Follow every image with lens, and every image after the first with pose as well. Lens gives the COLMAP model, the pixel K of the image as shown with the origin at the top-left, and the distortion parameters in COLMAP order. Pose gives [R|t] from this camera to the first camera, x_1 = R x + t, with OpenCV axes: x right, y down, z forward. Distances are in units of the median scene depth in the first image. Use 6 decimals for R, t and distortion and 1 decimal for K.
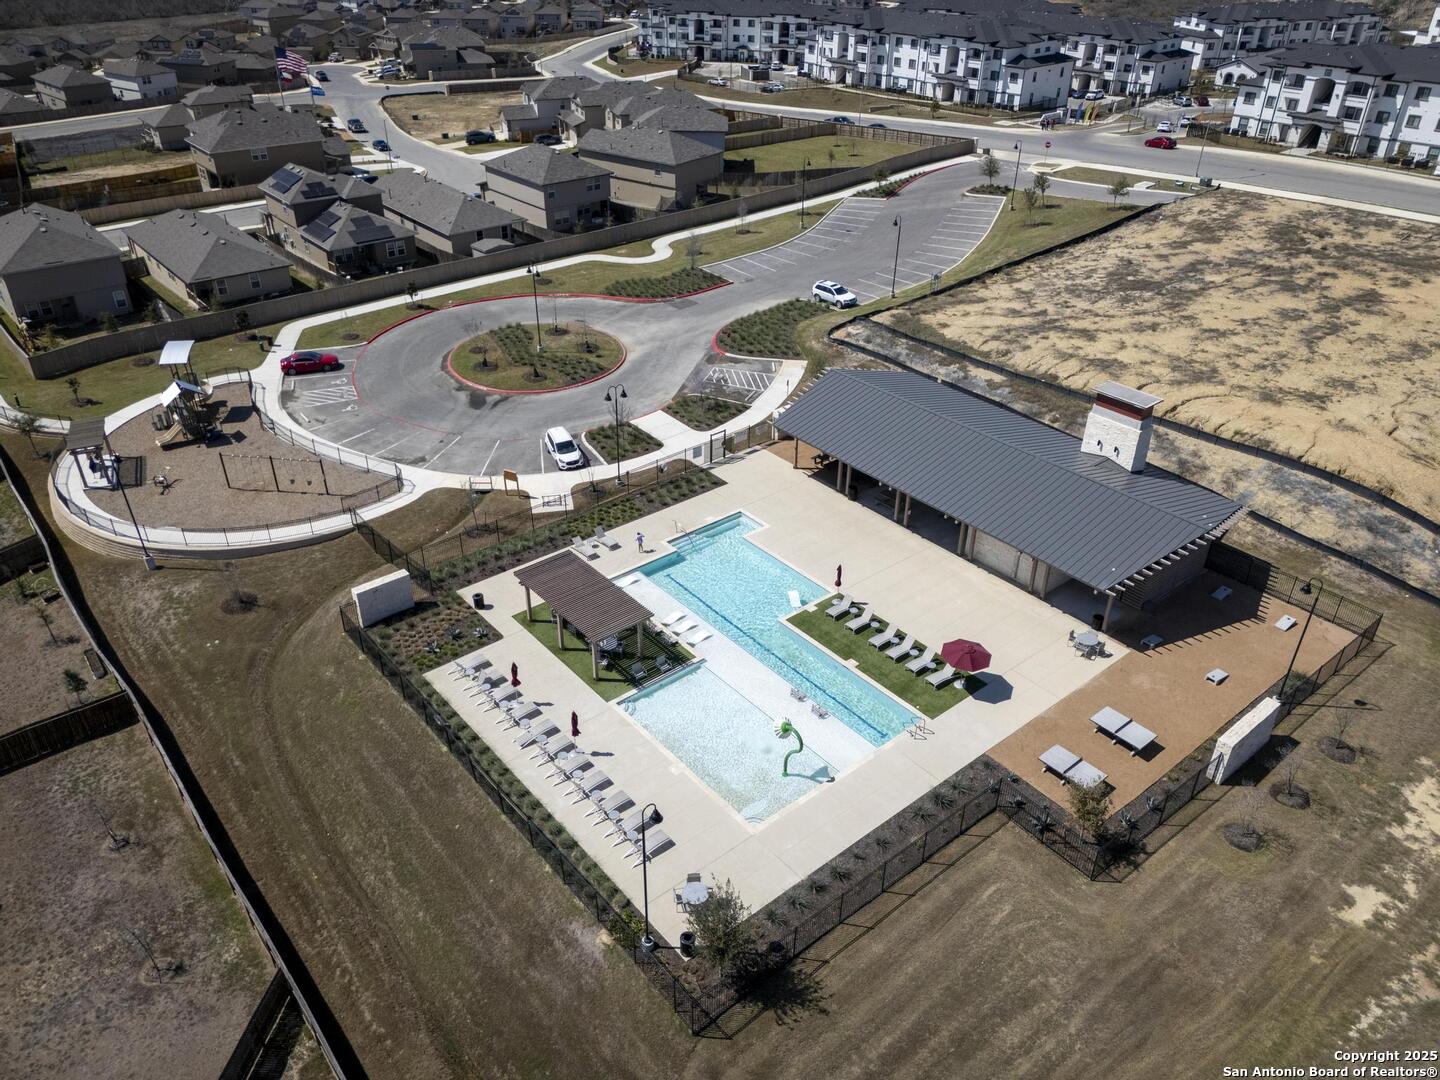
lens RADIAL K [[1054.3, 0, 720.0], [0, 1054.3, 540.0], [0, 0, 1]] dist [0.055570, -0.039017]
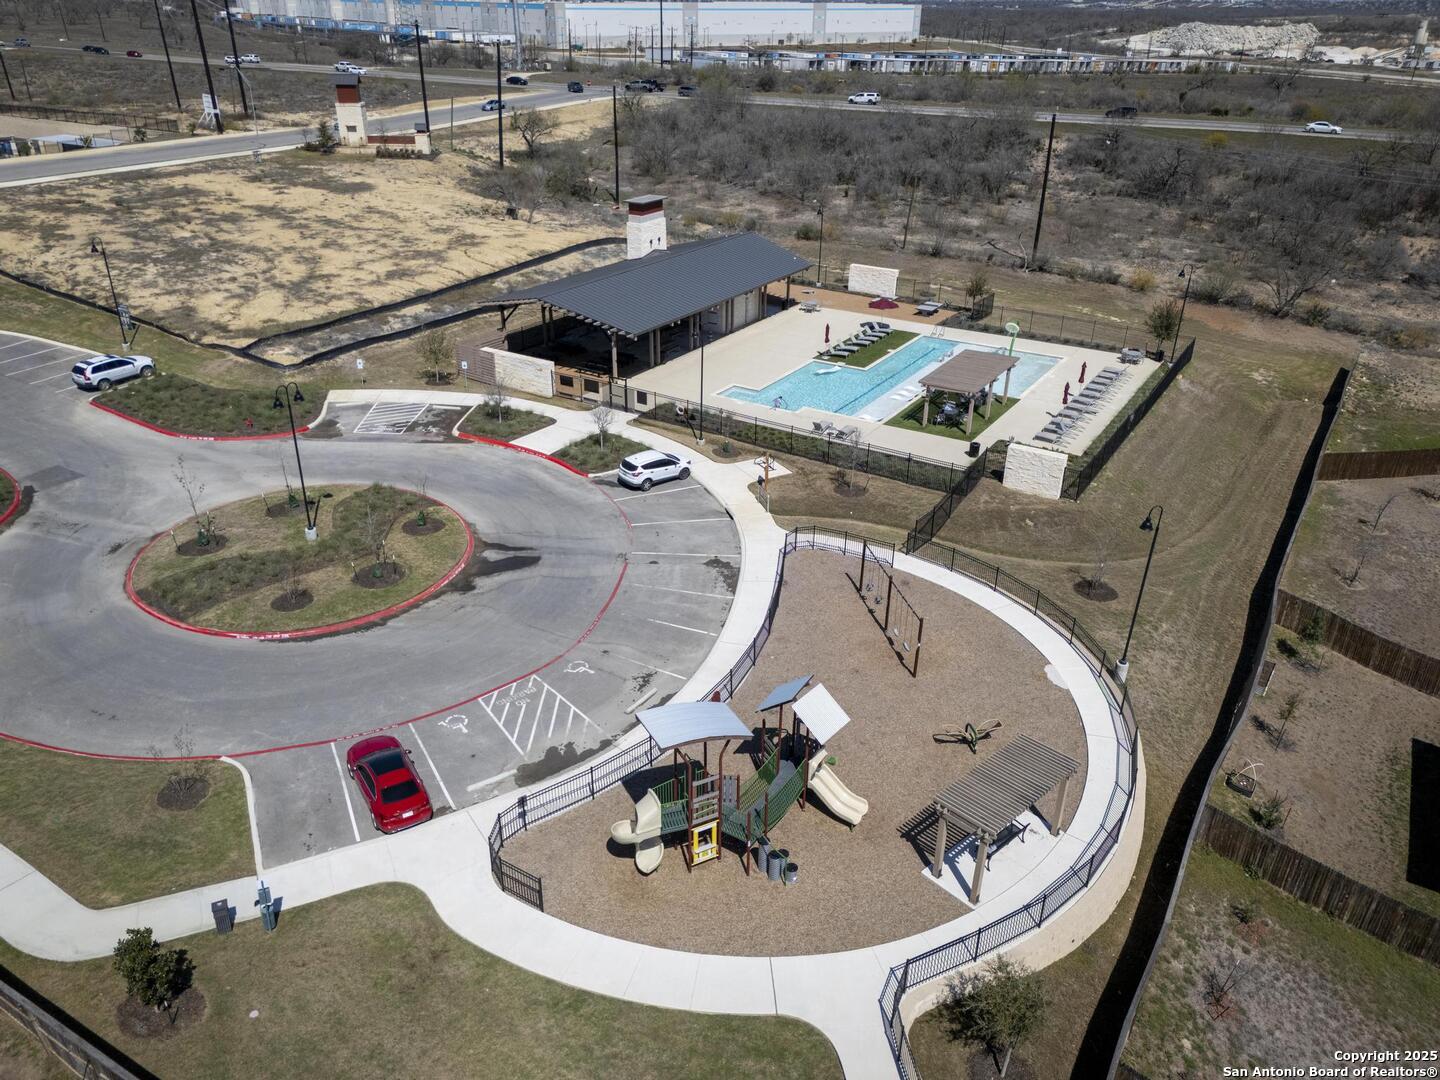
lens RADIAL K [[1054.3, 0, 720.0], [0, 1054.3, 540.0], [0, 0, 1]] dist [0.055570, -0.039017]
pose [[-0.309151, -0.441498, 0.842321, -0.871364], [0.490742, 0.684618, 0.538953, -0.461447], [-0.814615, 0.579980, 0.005011, 1.023176]]
